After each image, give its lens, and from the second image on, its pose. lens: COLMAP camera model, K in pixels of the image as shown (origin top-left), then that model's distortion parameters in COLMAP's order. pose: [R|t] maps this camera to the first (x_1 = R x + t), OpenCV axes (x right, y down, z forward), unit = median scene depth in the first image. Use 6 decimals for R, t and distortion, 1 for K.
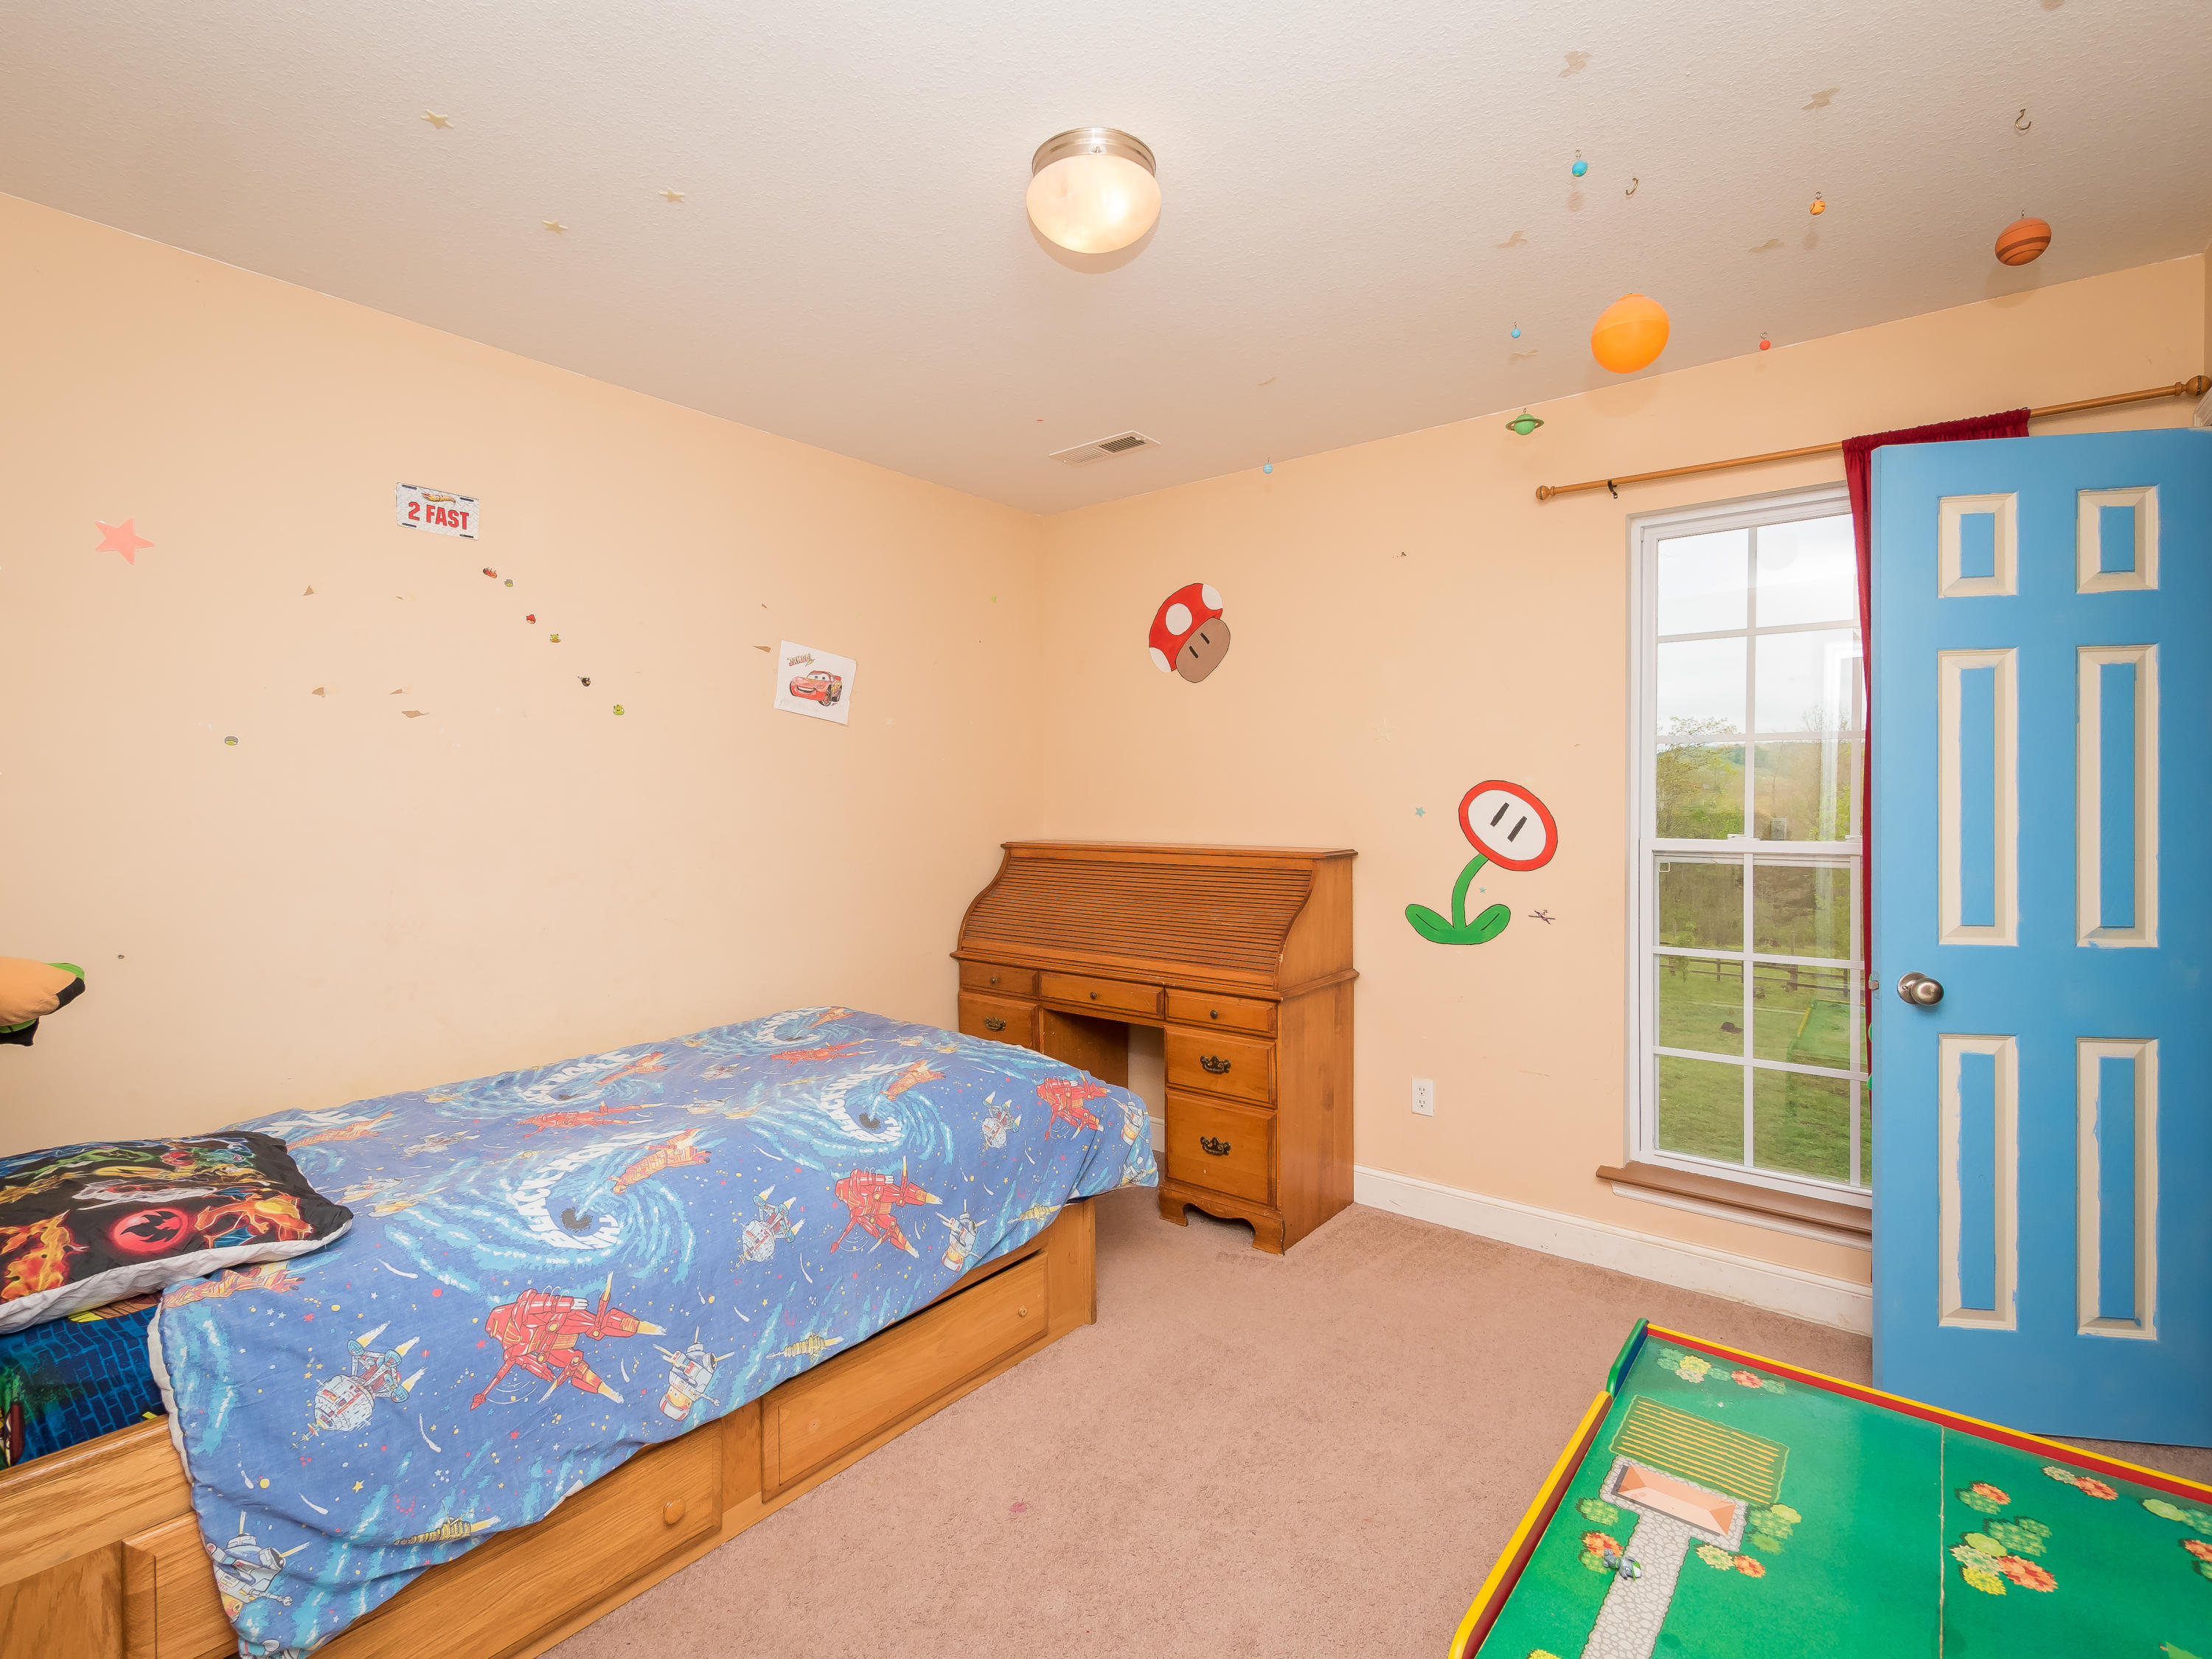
lens RADIAL K [[1002.1, 0, 1162.5], [0, 1002.1, 785.0], [0, 0, 1]] dist [-0.001326, -0.000550]
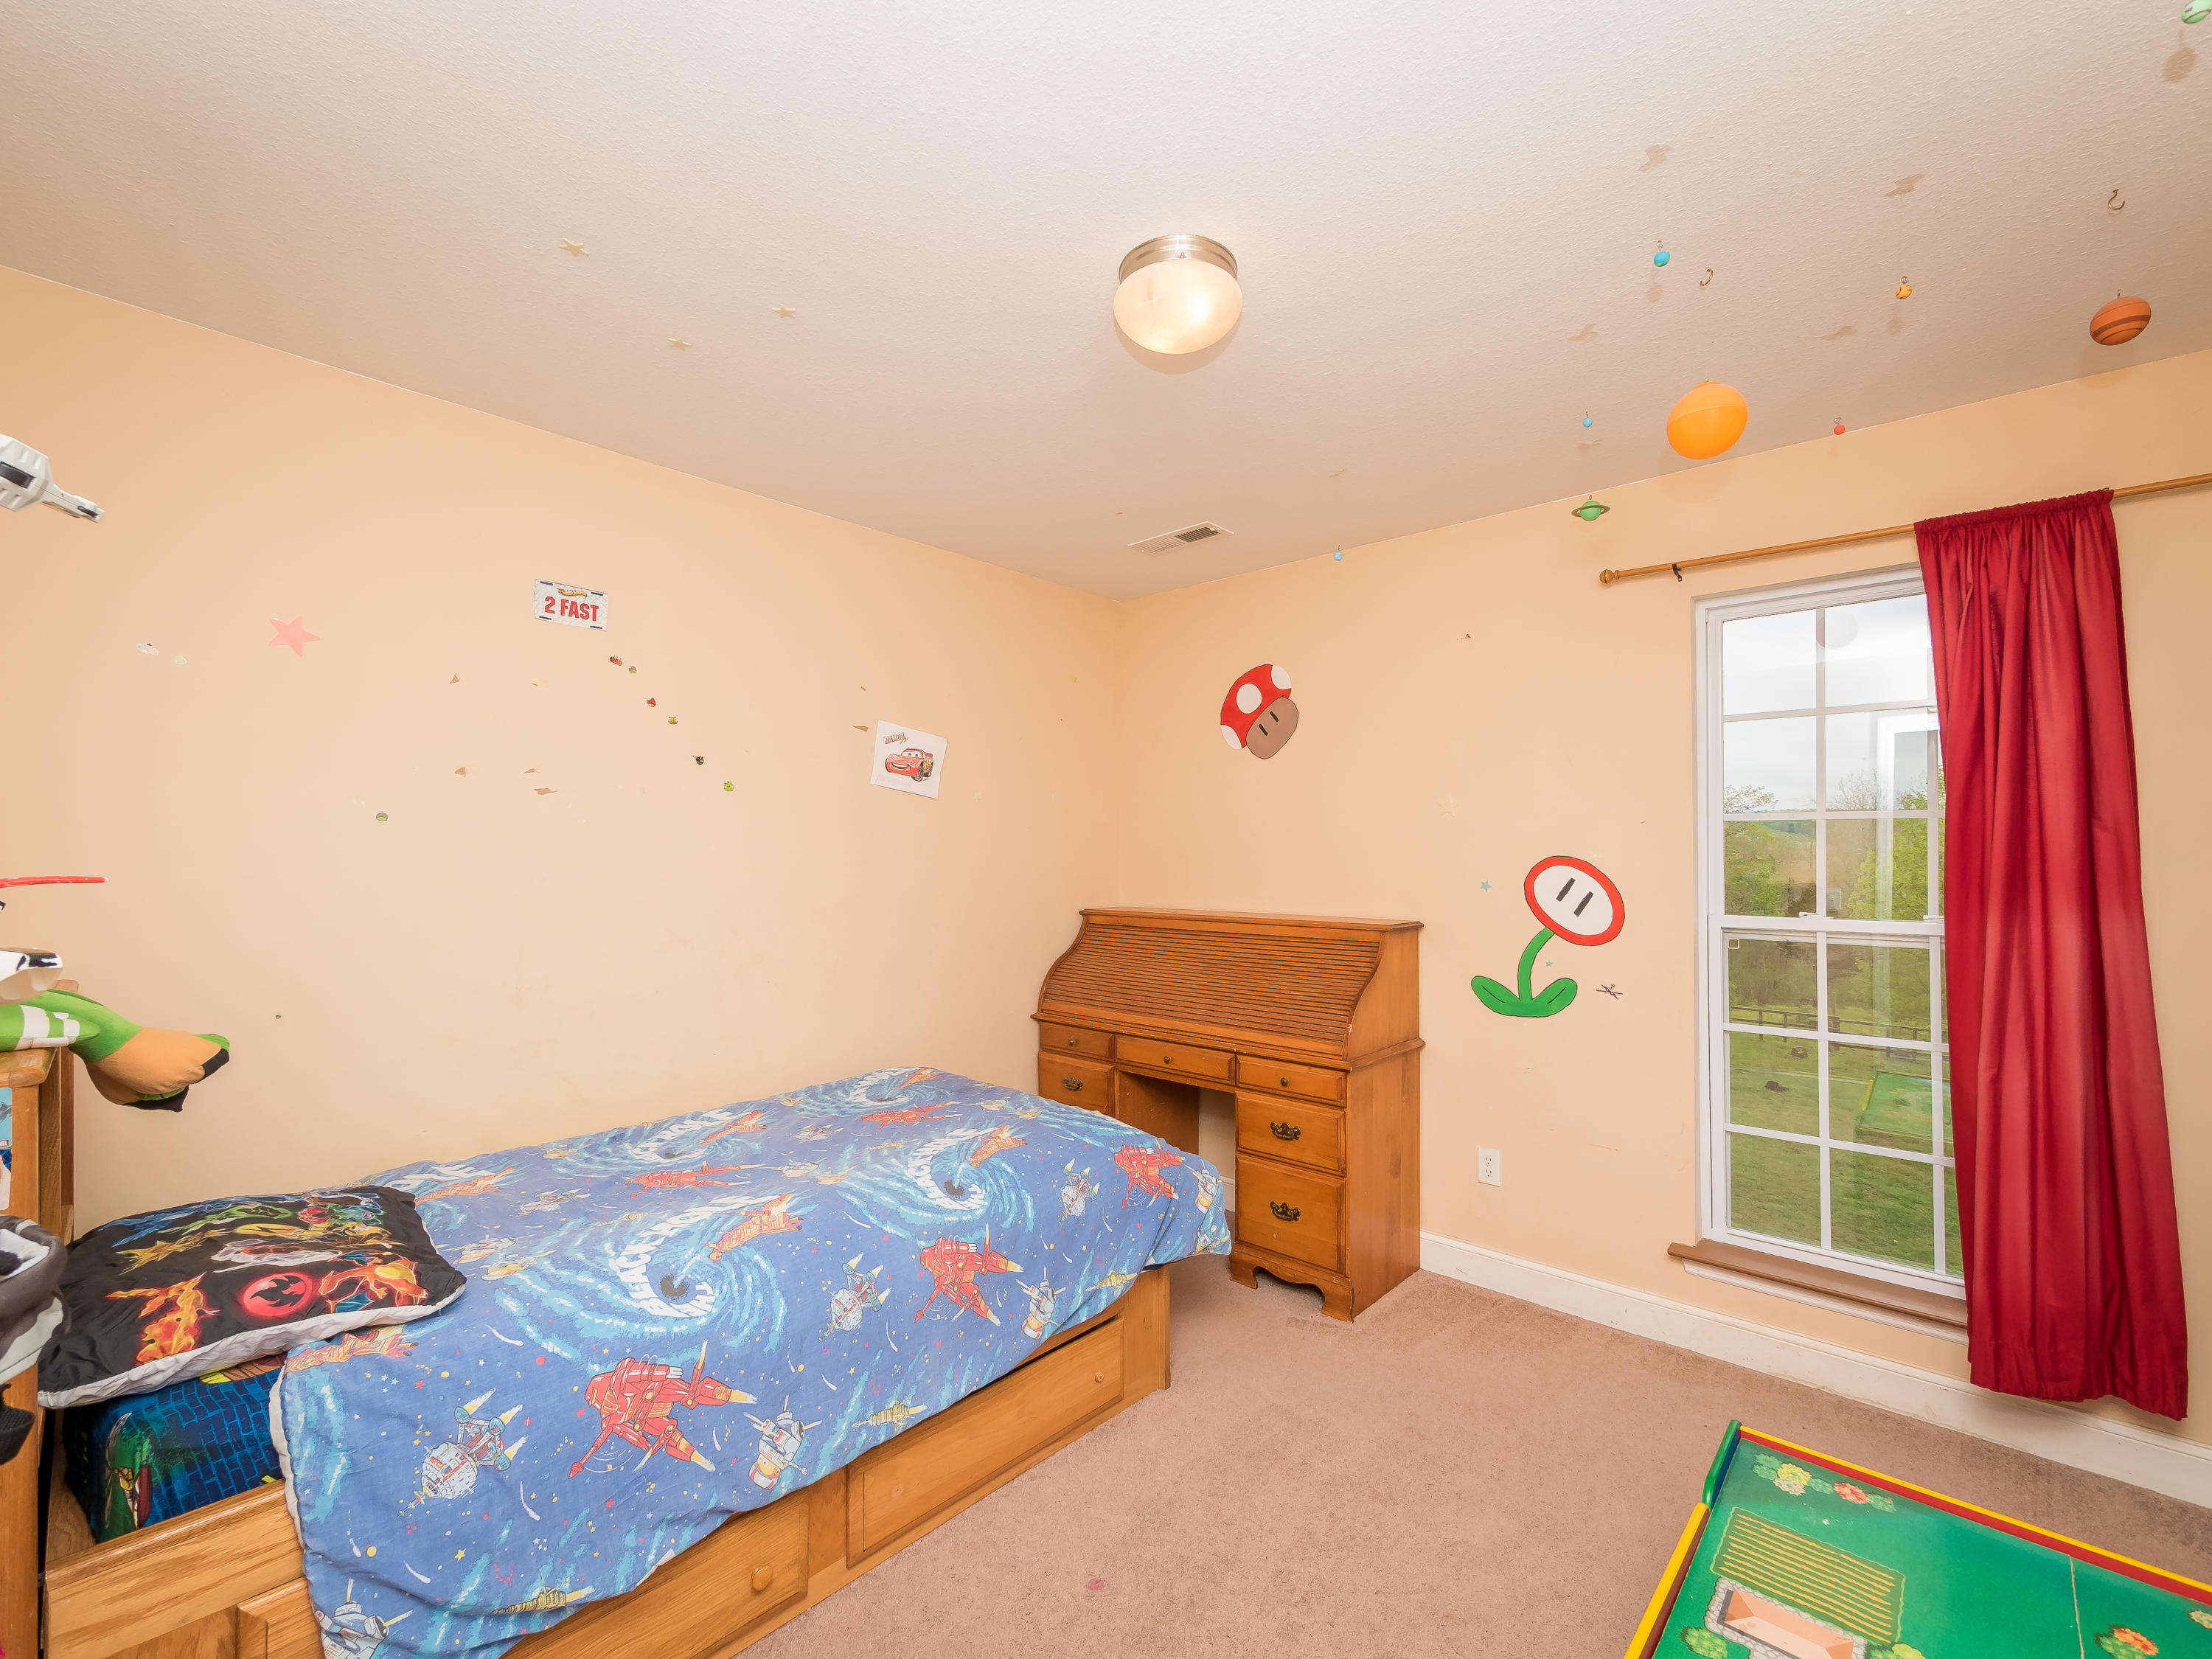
lens RADIAL K [[928.7, 0, 1169.3], [0, 928.7, 820.5], [0, 0, 1]] dist [-0.007779, 0.000555]
pose [[0.998199, 0.004957, -0.059777, -0.016700], [-0.006634, 0.999589, -0.027903, -0.019077], [0.059615, 0.028250, 0.997822, 0.051590]]
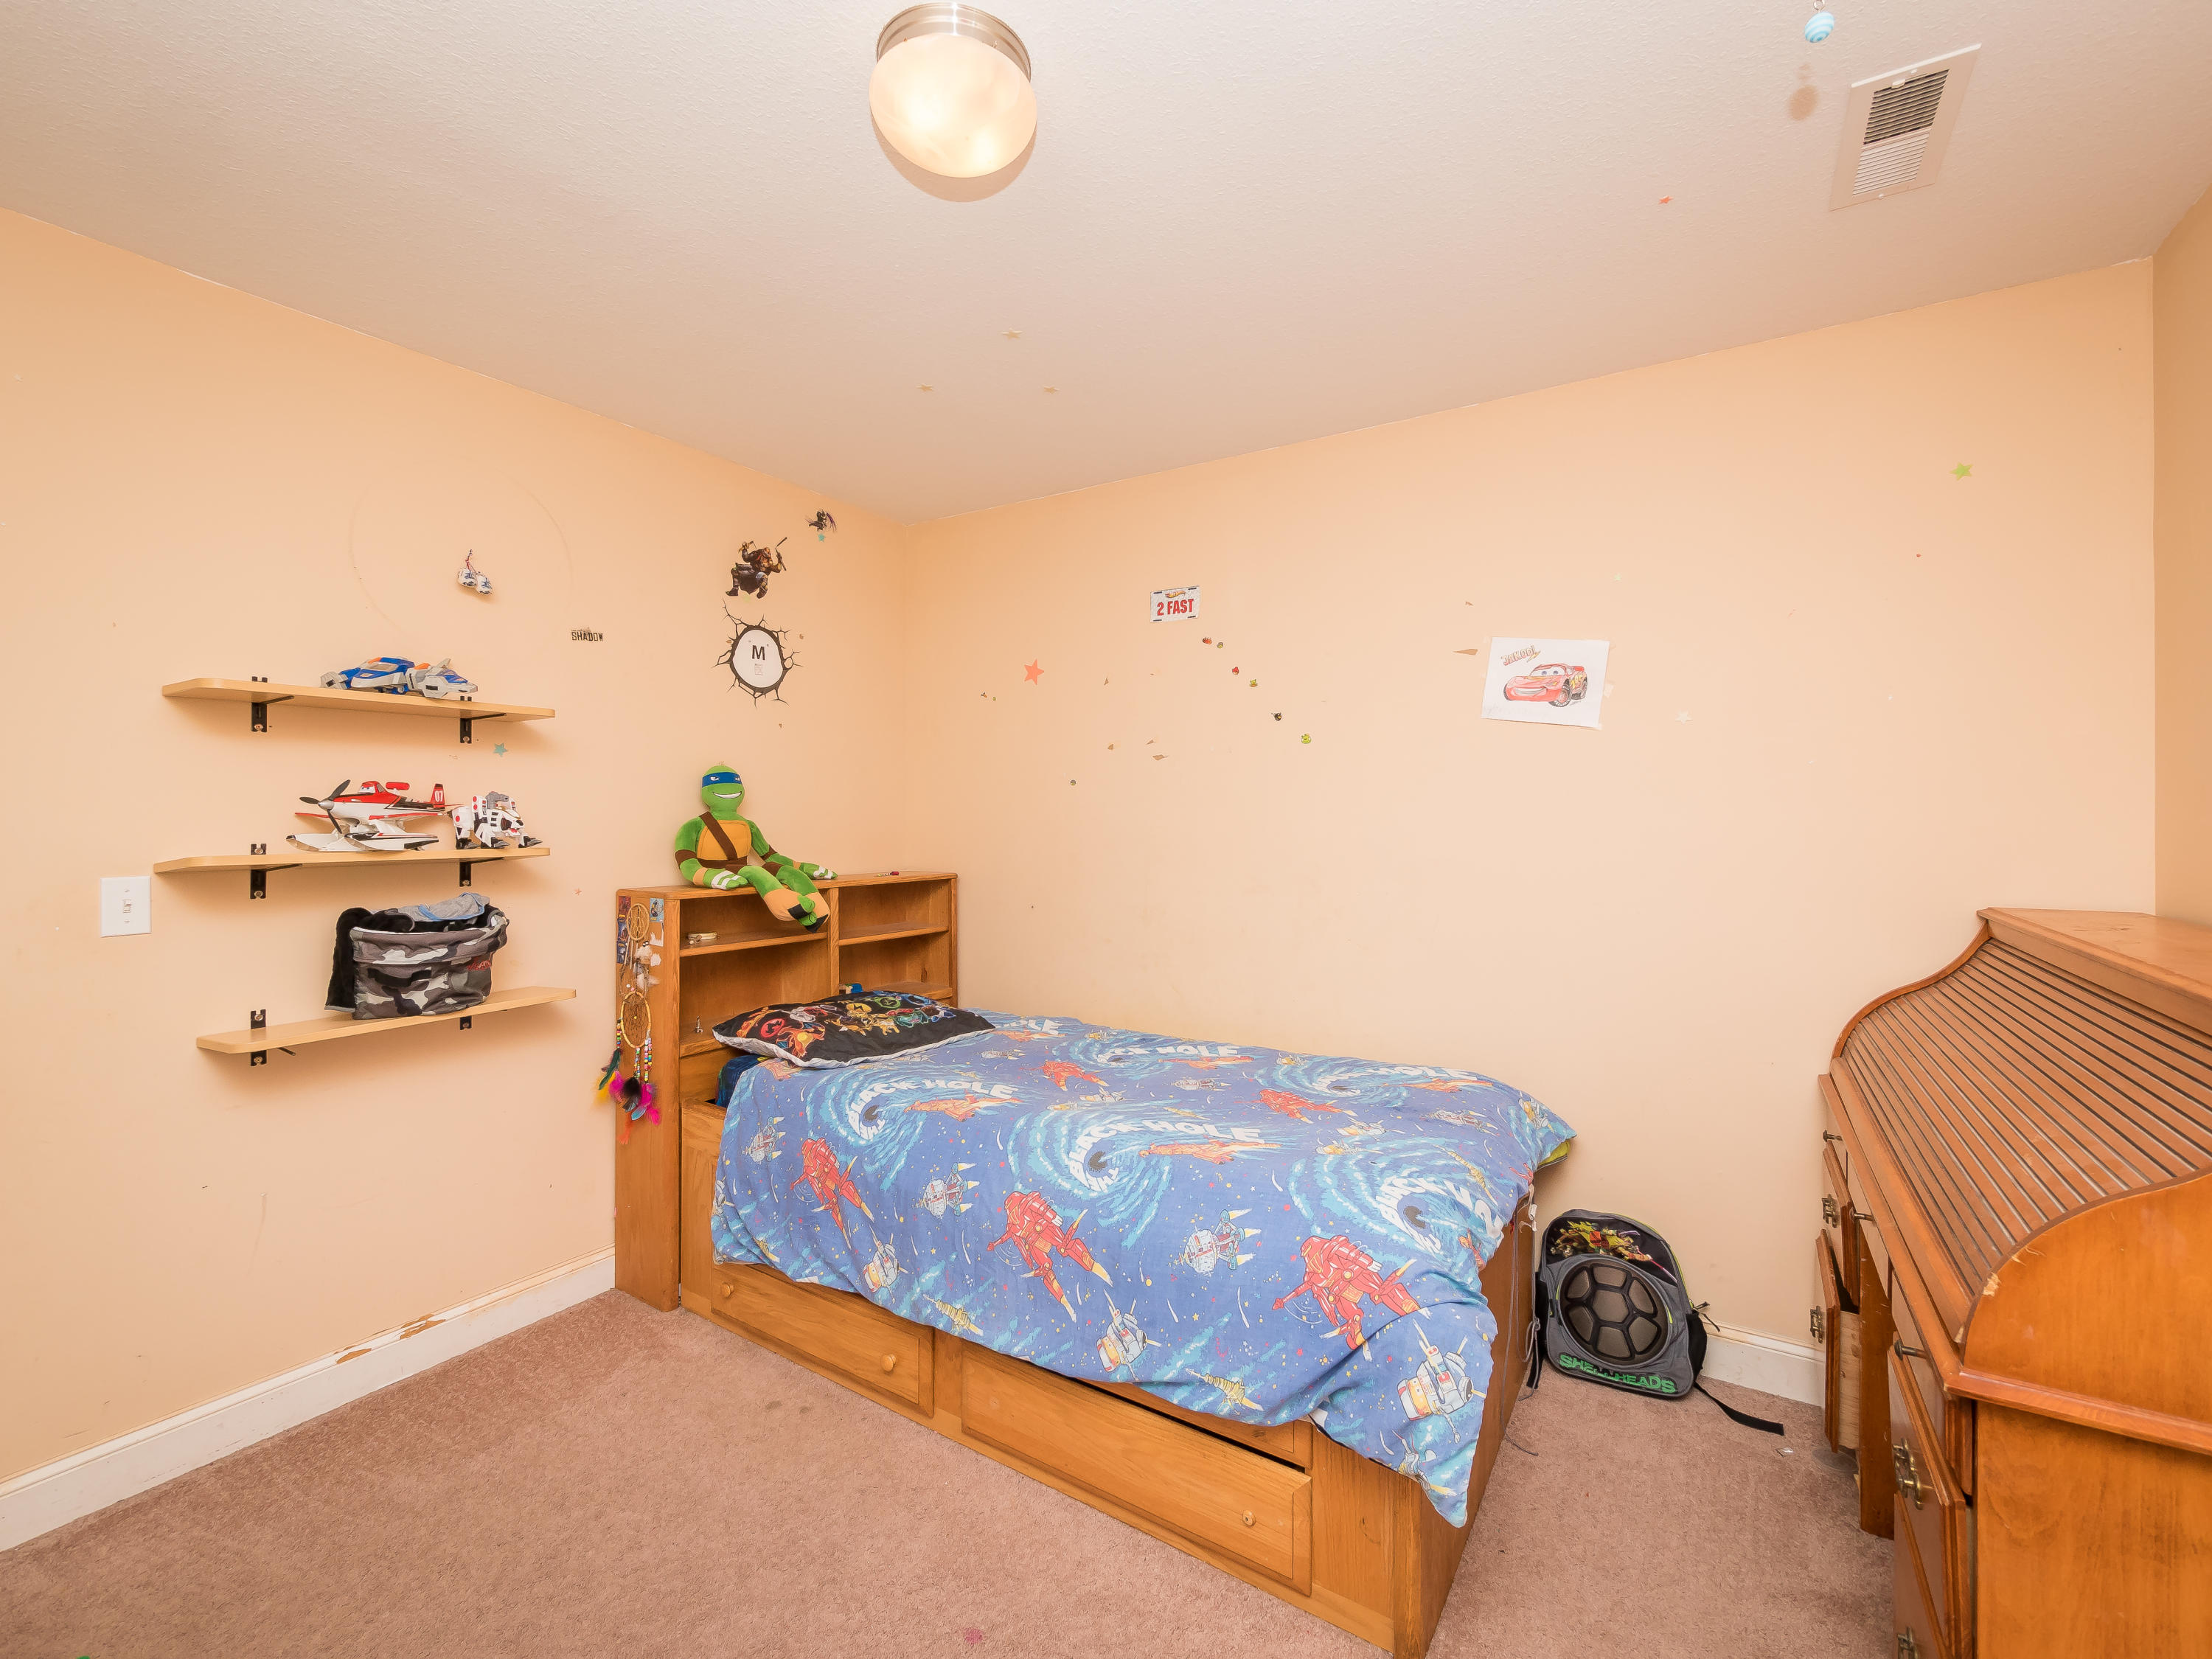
lens RADIAL K [[962.1, 0, 1094.3], [0, 962.1, 788.9], [0, 0, 1]] dist [-0.007029, 0.000030]
pose [[0.075533, -0.016183, -0.997012, 0.666773], [0.010407, 0.999827, -0.015440, -0.009962], [0.997089, -0.009209, 0.075688, 0.971685]]
